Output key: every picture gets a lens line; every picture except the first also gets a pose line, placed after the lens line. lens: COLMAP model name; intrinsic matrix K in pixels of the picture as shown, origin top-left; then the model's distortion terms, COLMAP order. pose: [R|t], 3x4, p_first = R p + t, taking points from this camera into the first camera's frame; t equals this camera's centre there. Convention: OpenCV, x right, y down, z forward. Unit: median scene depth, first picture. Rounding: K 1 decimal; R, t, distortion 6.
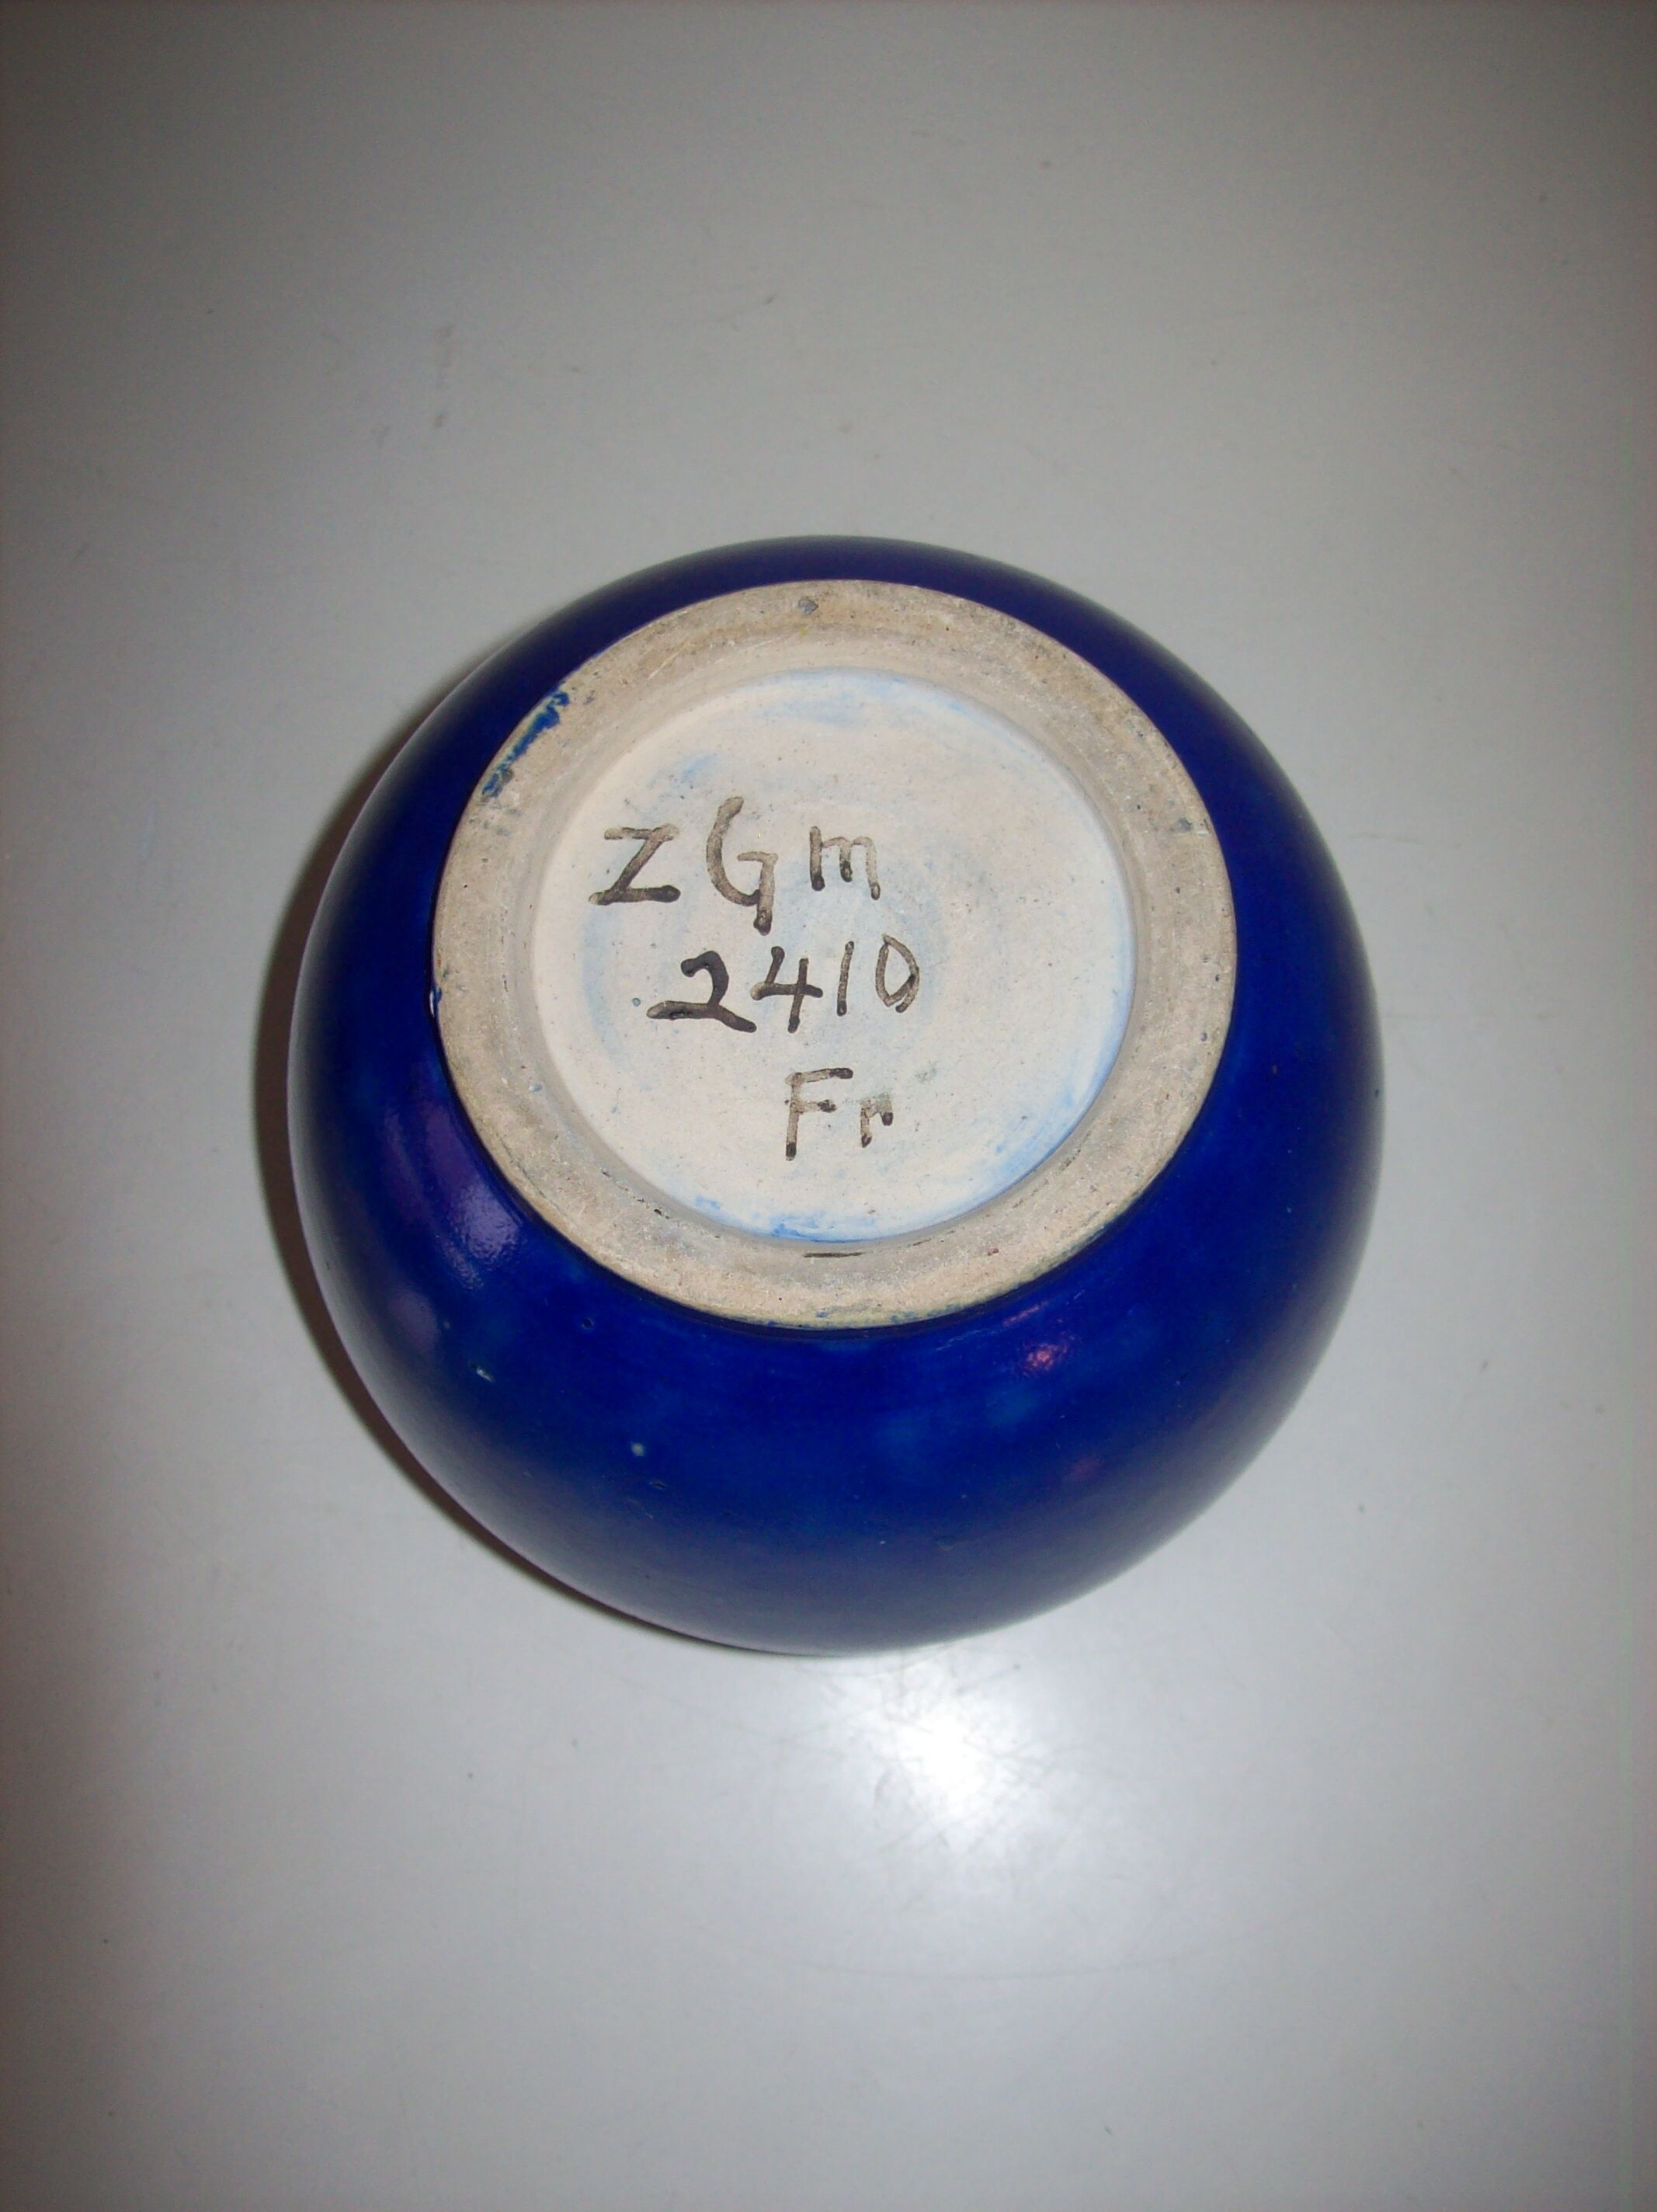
lens RADIAL K [[2318.5, 0, 828.5], [0, 2318.5, 1106.0], [0, 0, 1]] dist [-0.141197, 0.022025]
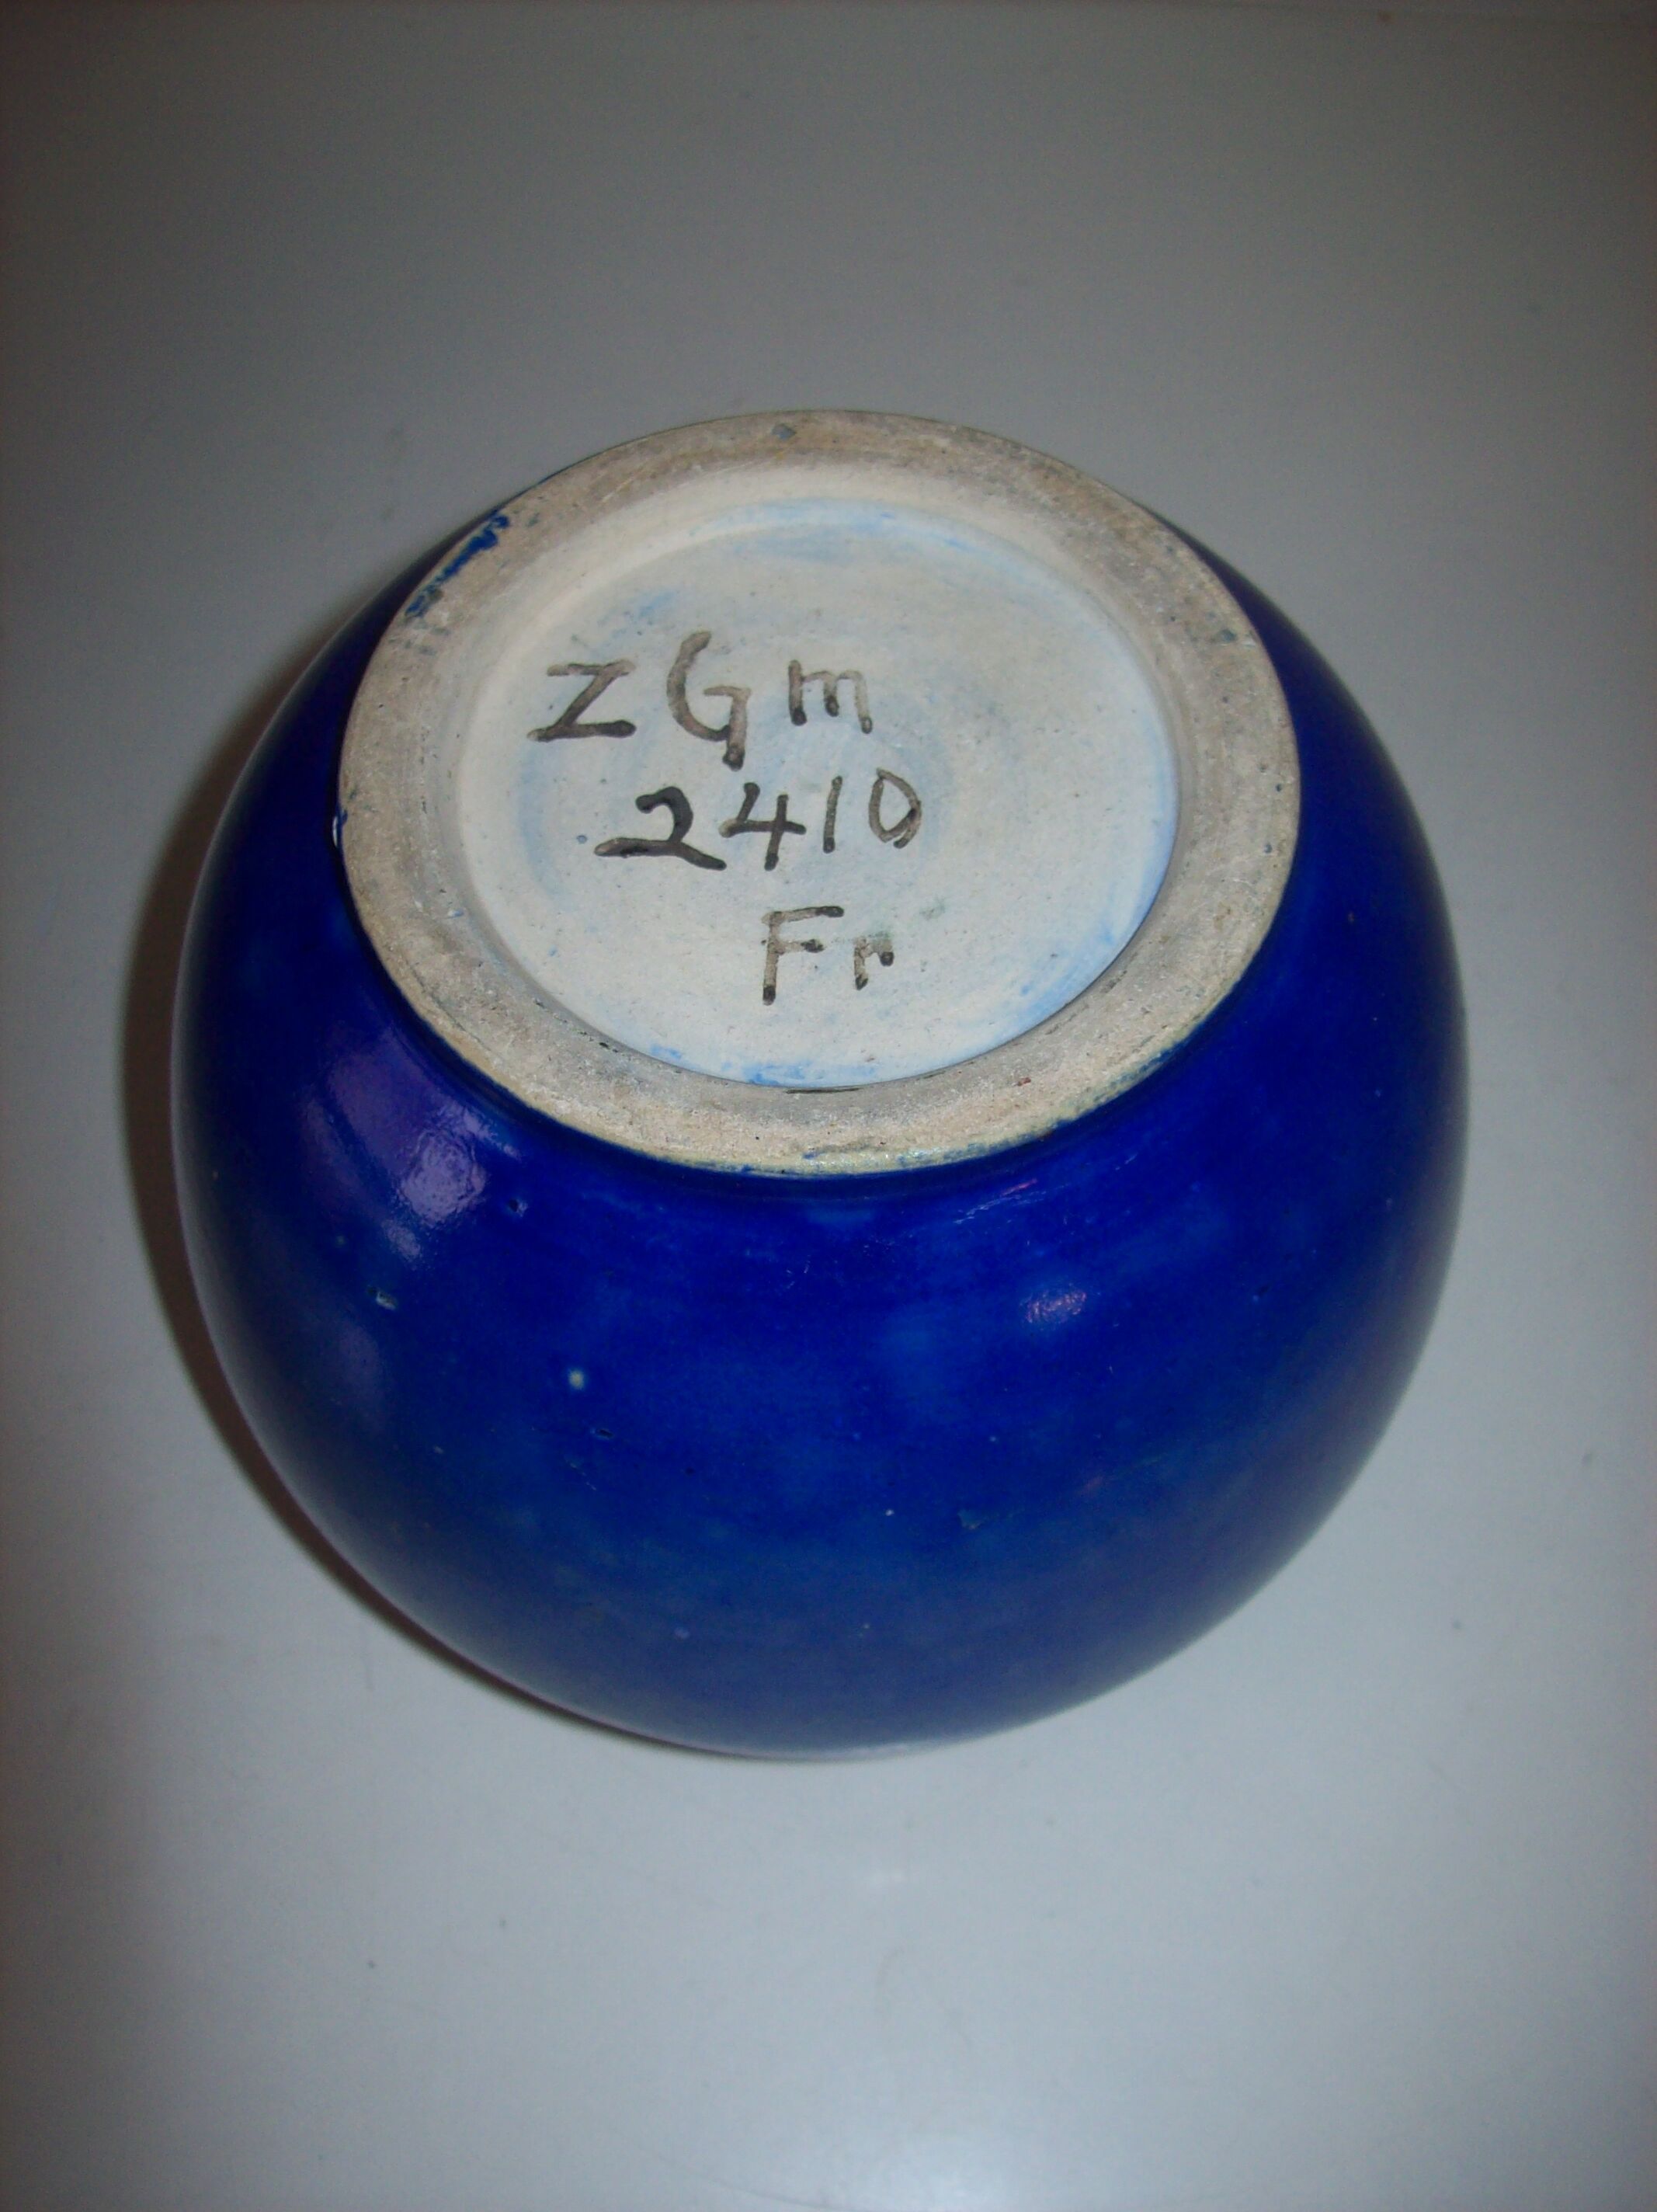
lens RADIAL K [[2318.5, 0, 828.5], [0, 2318.5, 1106.0], [0, 0, 1]] dist [-0.141197, 0.022025]
pose [[0.999833, -0.009486, 0.015615, -0.008404], [0.012905, 0.971646, -0.236086, 0.247126], [-0.012933, 0.236248, 0.971607, 0.217682]]
